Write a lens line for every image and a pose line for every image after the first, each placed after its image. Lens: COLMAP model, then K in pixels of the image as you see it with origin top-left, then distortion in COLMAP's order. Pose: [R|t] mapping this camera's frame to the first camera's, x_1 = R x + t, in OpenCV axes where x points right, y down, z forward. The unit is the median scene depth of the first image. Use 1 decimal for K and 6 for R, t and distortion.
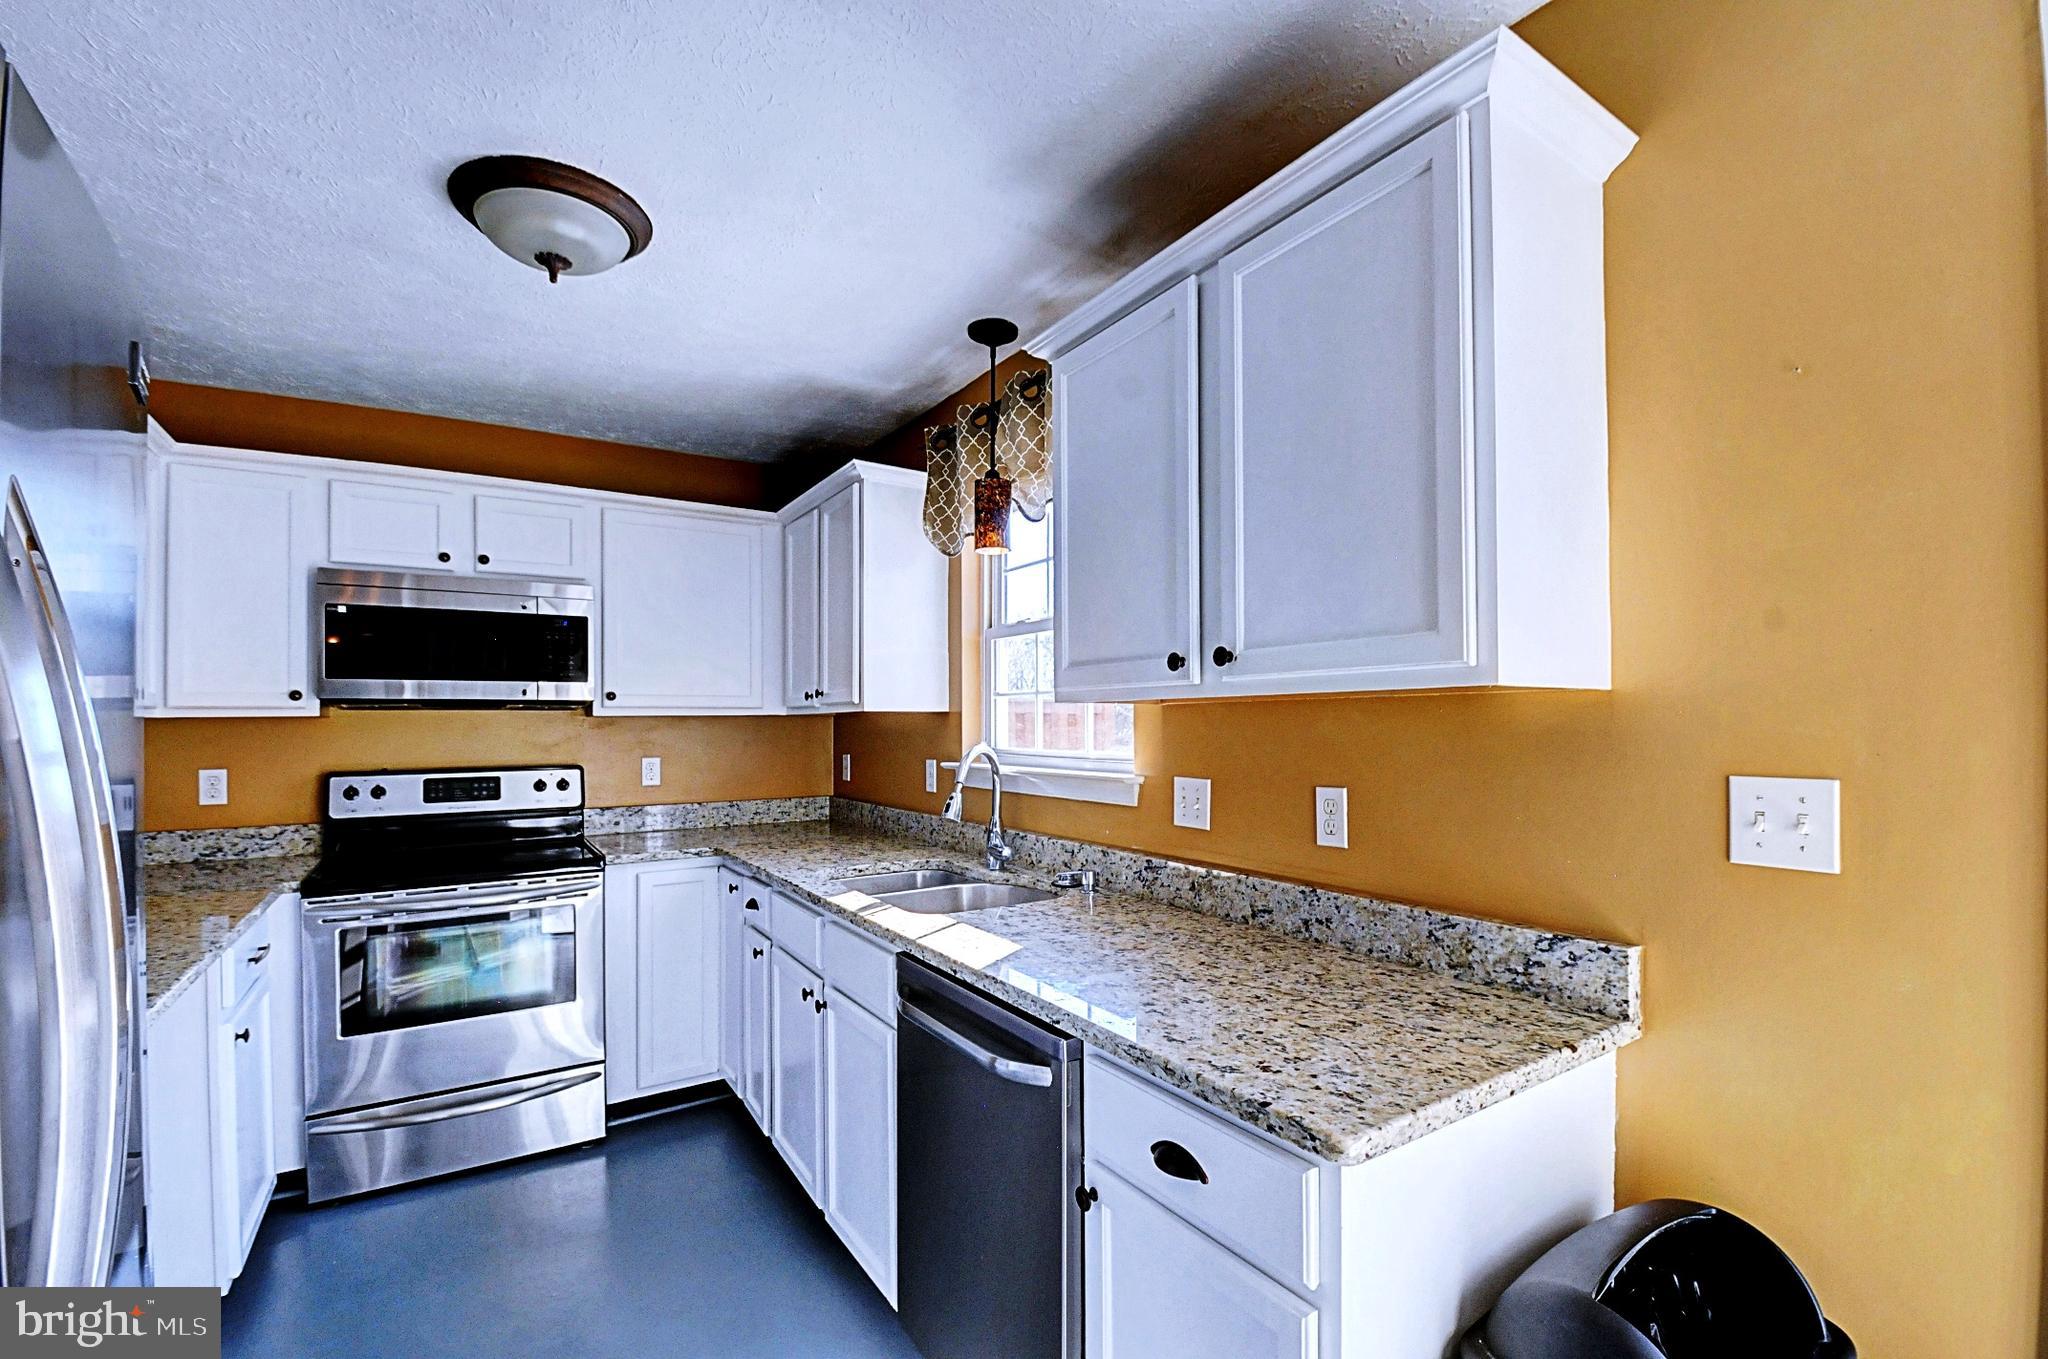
lens RADIAL K [[888.4, 0, 1054.4], [0, 888.4, 717.5], [0, 0, 1]] dist [-0.003727, -0.011053]
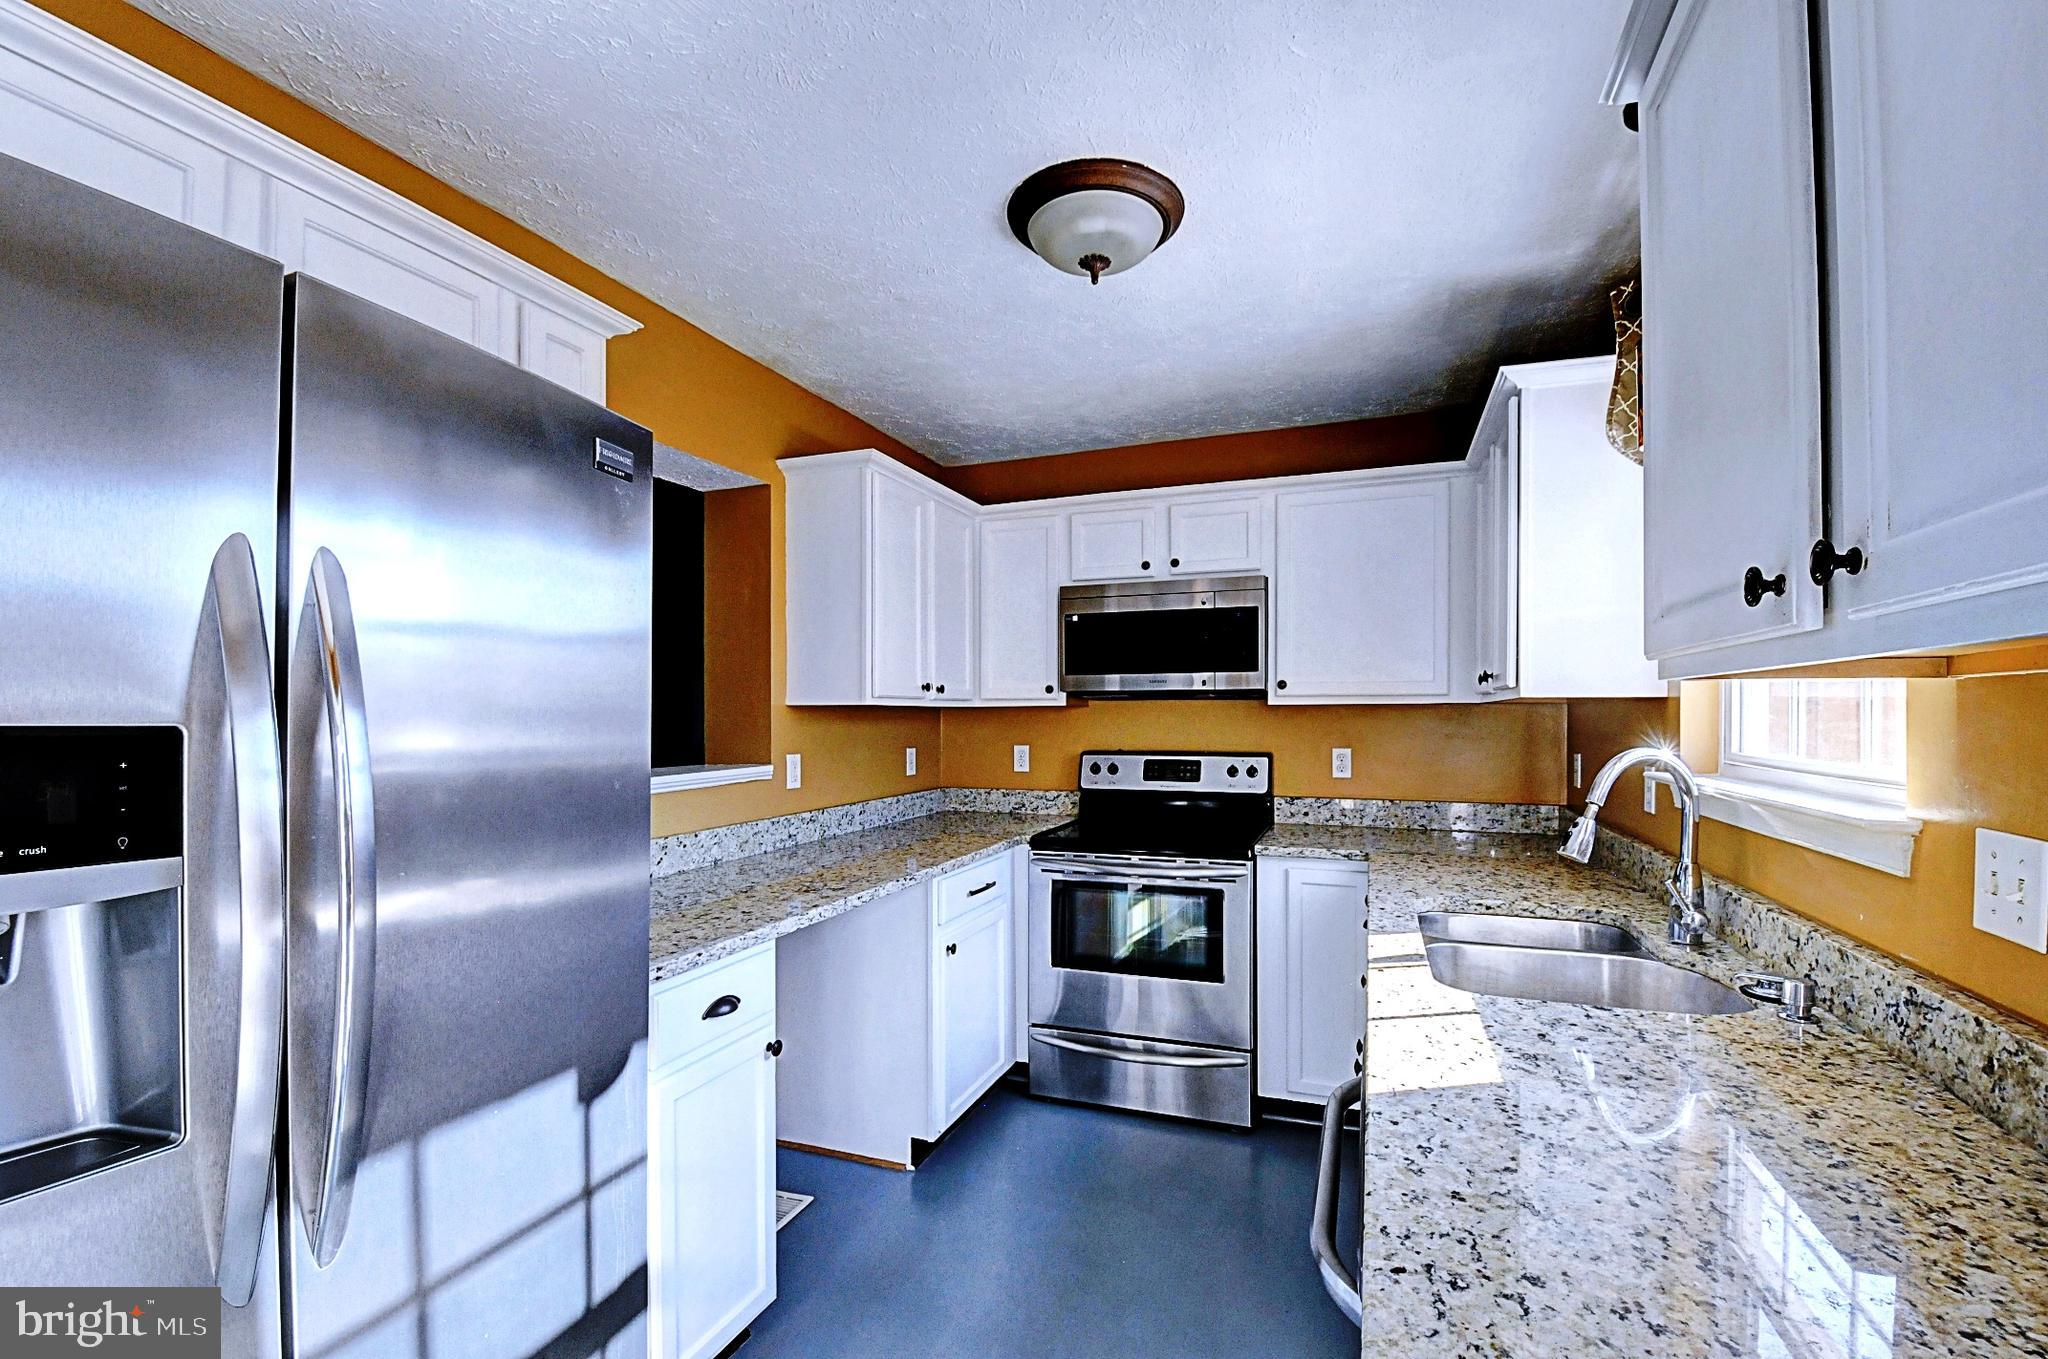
lens RADIAL K [[888.4, 0, 959.9], [0, 888.4, 718.6], [0, 0, 1]] dist [-0.003727, -0.011053]
pose [[0.582224, 0.009220, -0.812976, 0.101998], [0.002276, 0.999913, 0.012970, -0.000017], [0.813025, -0.009402, 0.582153, 0.146360]]
